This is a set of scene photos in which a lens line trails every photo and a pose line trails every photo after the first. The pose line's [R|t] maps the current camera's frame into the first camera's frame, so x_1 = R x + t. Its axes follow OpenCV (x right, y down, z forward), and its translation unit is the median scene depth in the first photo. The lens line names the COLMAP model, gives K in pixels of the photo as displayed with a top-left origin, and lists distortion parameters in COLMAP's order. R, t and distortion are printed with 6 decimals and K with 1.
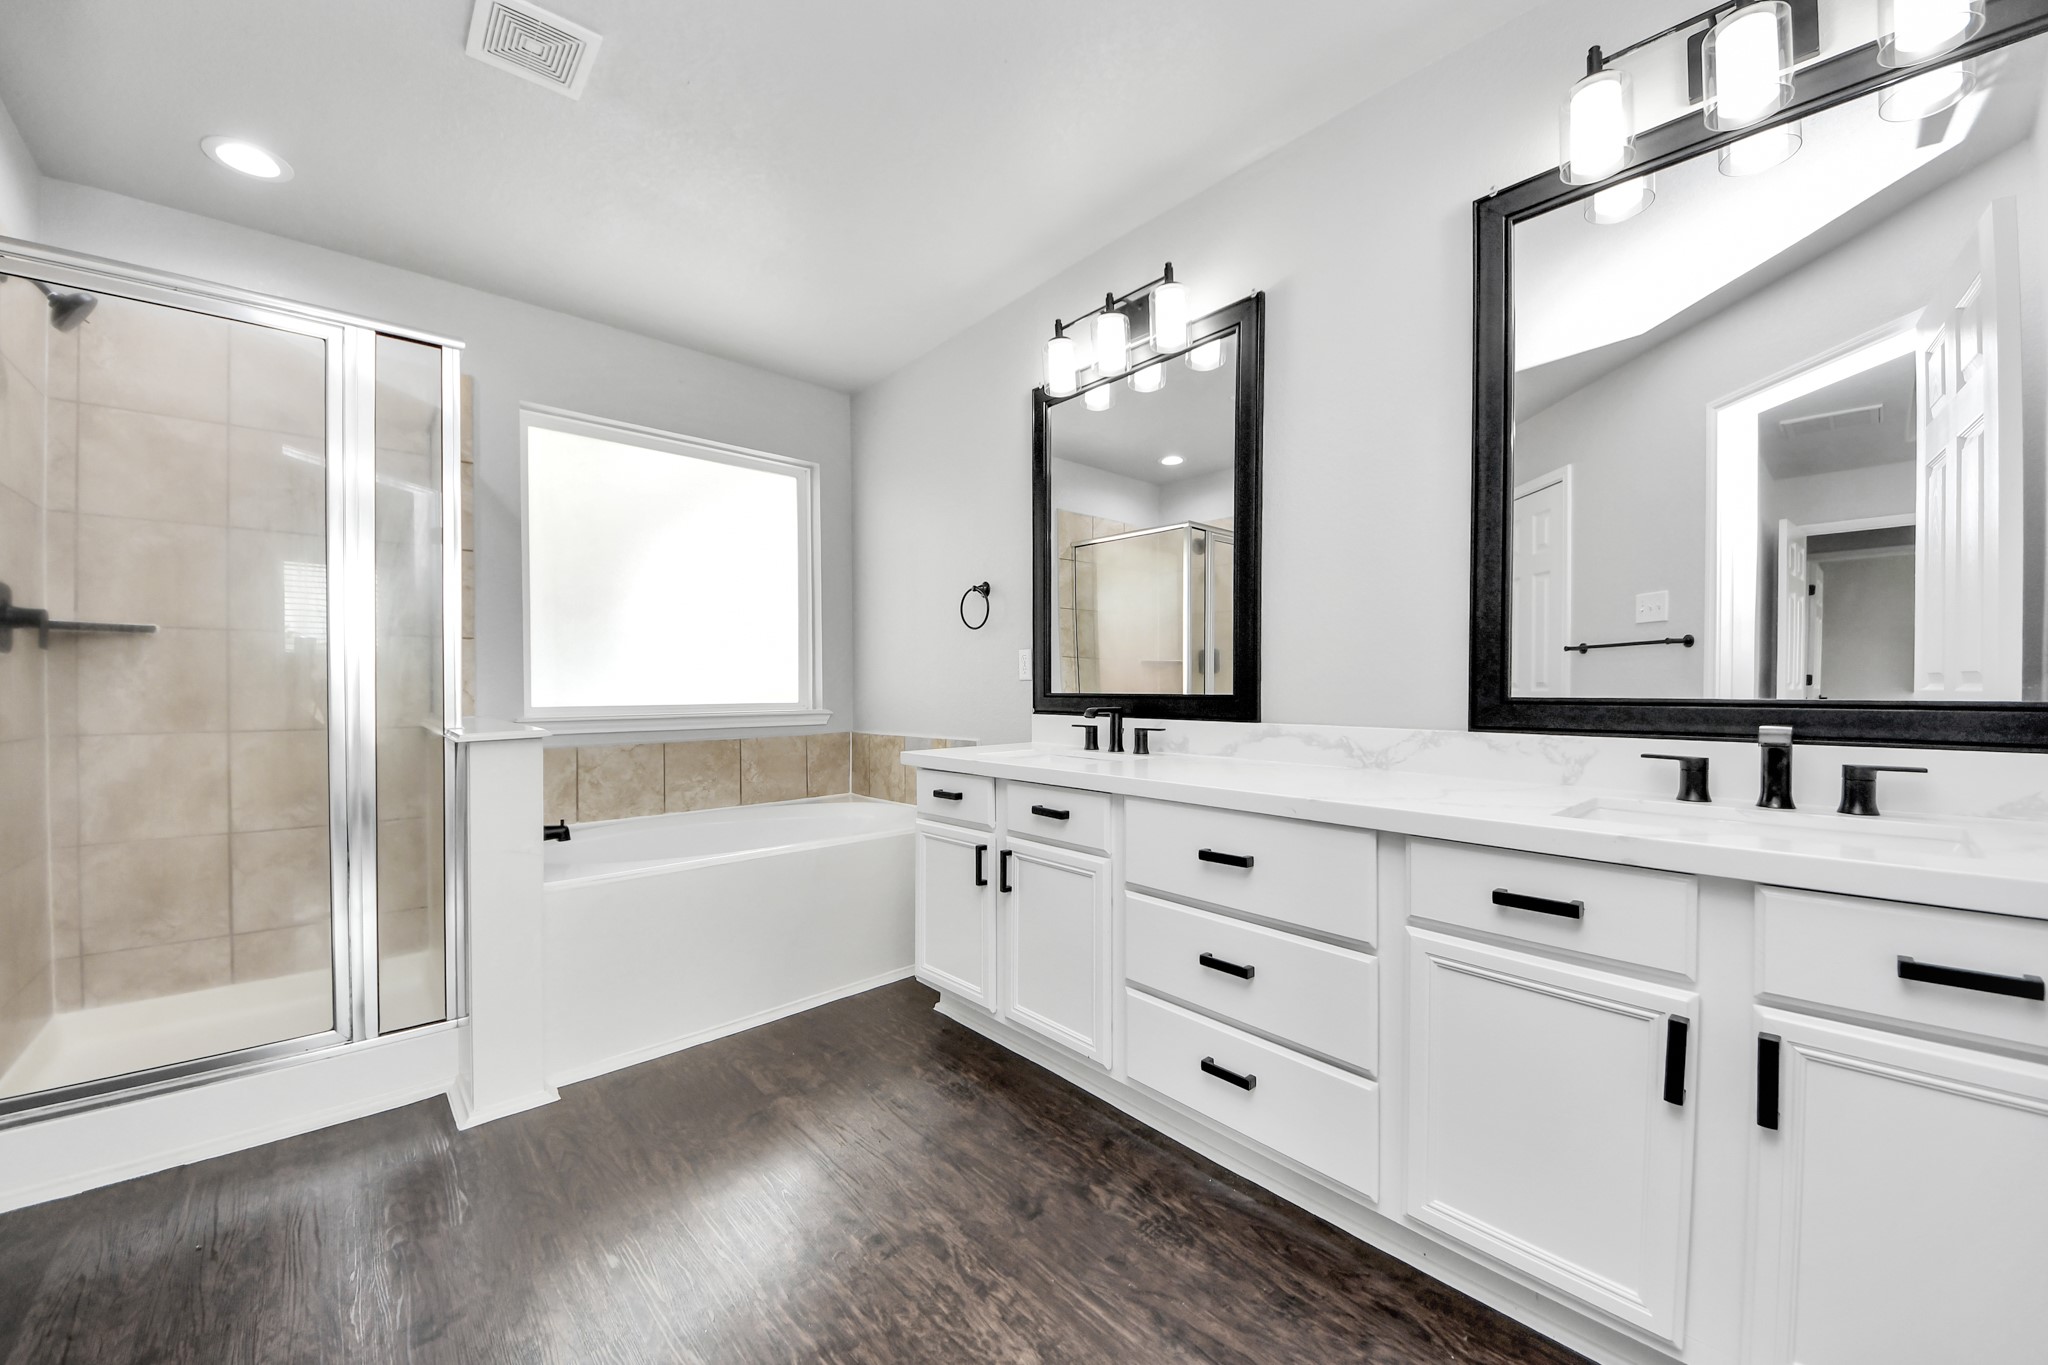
lens RADIAL K [[760.1, 0, 1026.7], [0, 760.1, 681.2], [0, 0, 1]] dist [0.002943, -0.003874]
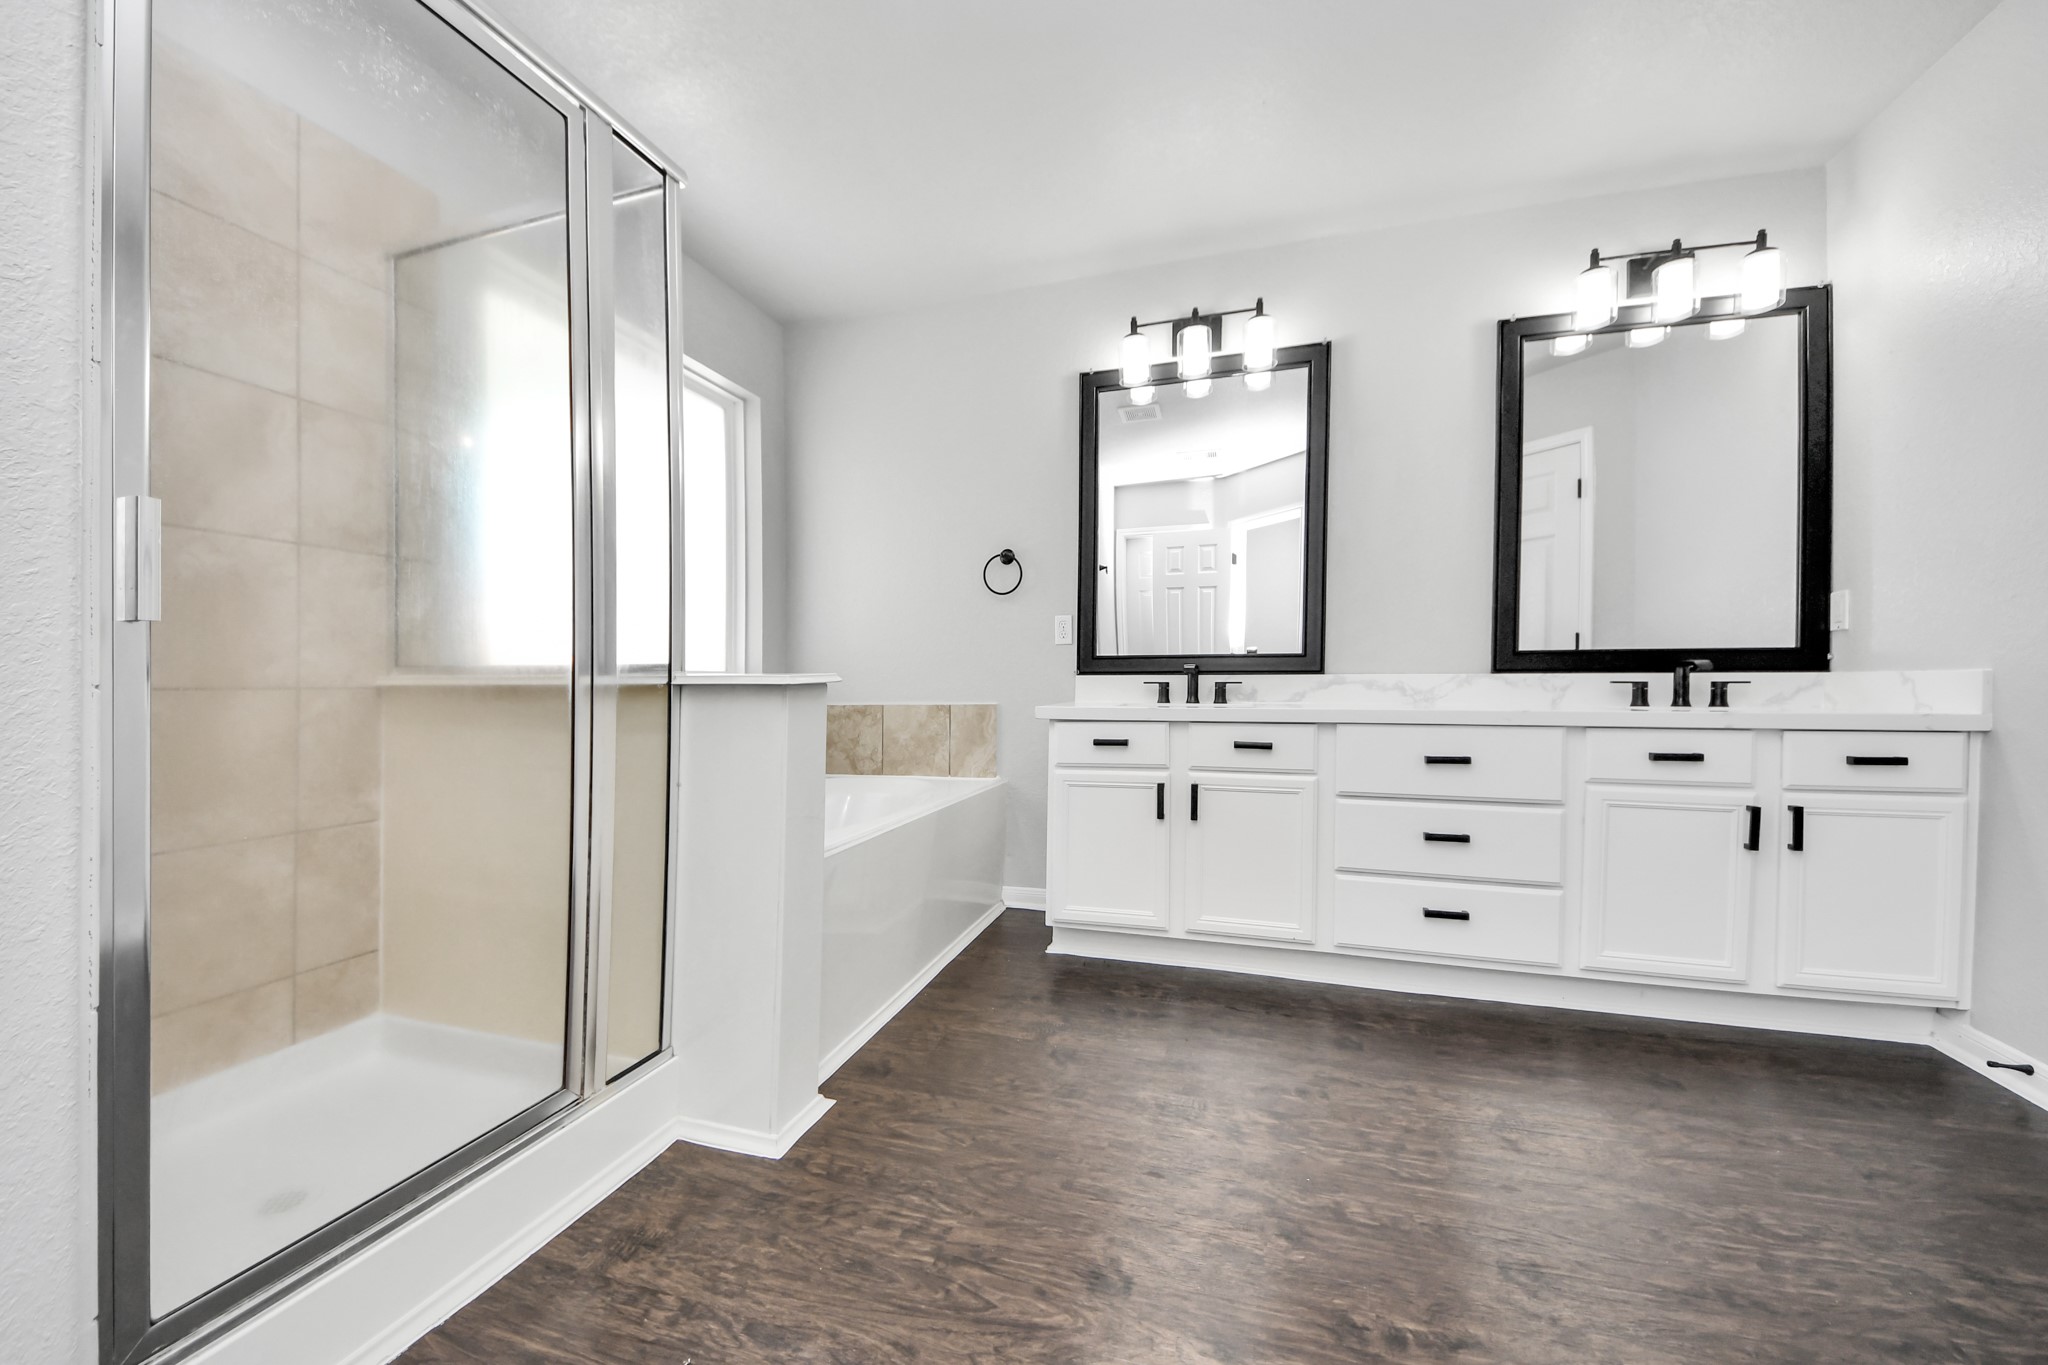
lens RADIAL K [[760.1, 0, 1027.0], [0, 760.1, 686.3], [0, 0, 1]] dist [0.002943, -0.003874]
pose [[0.861780, -0.009233, 0.507199, -0.887000], [0.000479, 0.999849, 0.017388, 0.058469], [-0.507282, -0.014741, 0.861654, 0.151790]]
